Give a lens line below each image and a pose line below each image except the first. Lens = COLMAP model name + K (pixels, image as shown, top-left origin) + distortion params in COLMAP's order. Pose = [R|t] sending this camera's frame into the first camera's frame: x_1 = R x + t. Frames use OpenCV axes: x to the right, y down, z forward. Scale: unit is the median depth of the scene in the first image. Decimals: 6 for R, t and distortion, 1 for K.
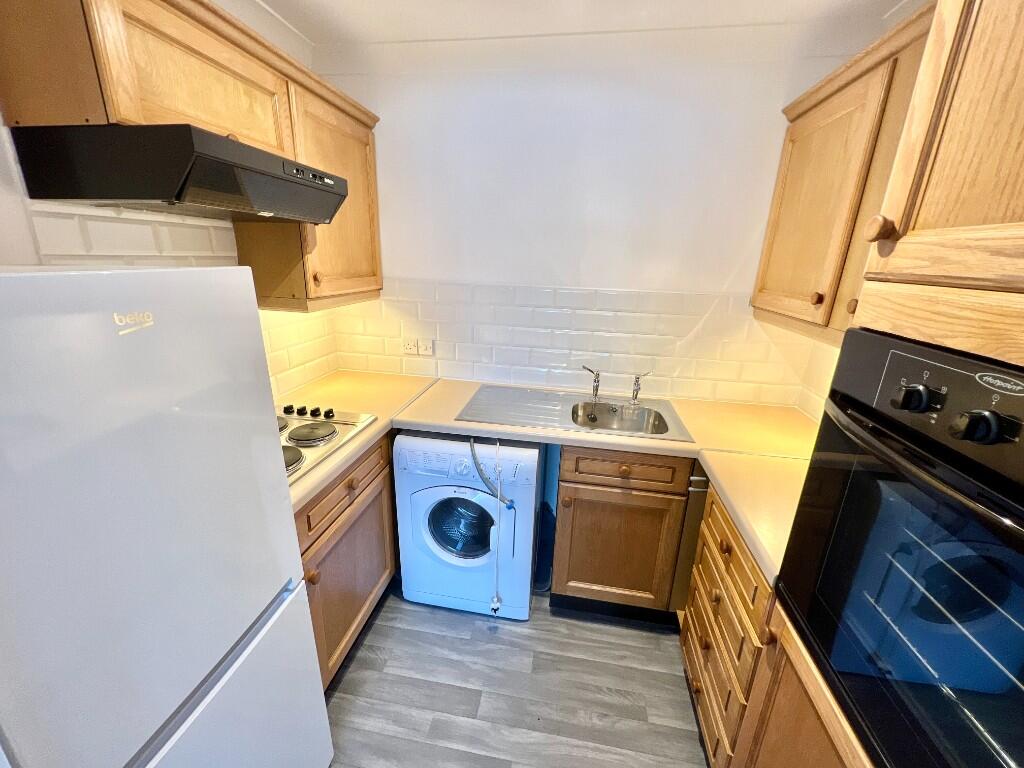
lens RADIAL K [[413.4, 0, 510.8], [0, 413.4, 384.5], [0, 0, 1]] dist [-0.001254, -0.000040]
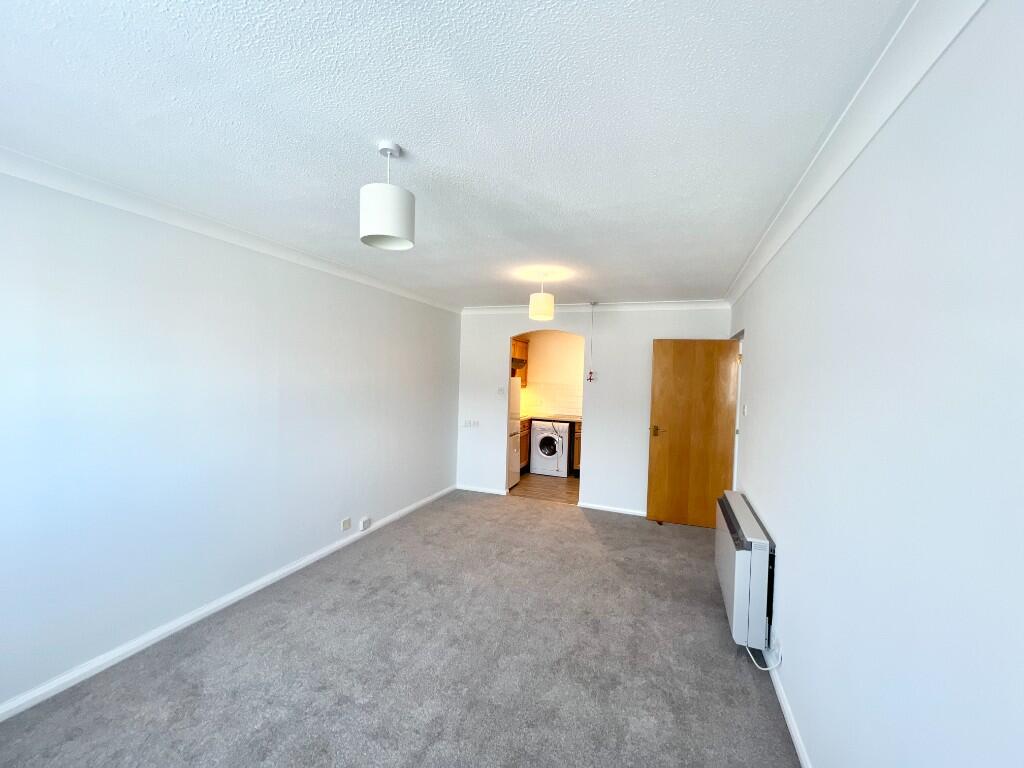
lens RADIAL K [[413.4, 0, 513.3], [0, 413.4, 384.8], [0, 0, 1]] dist [-0.001254, -0.000040]
pose [[0.979554, -0.002400, -0.201167, 0.320120], [-0.053314, 0.961081, -0.271074, 0.850205], [0.193988, 0.276257, 0.941303, -2.718525]]
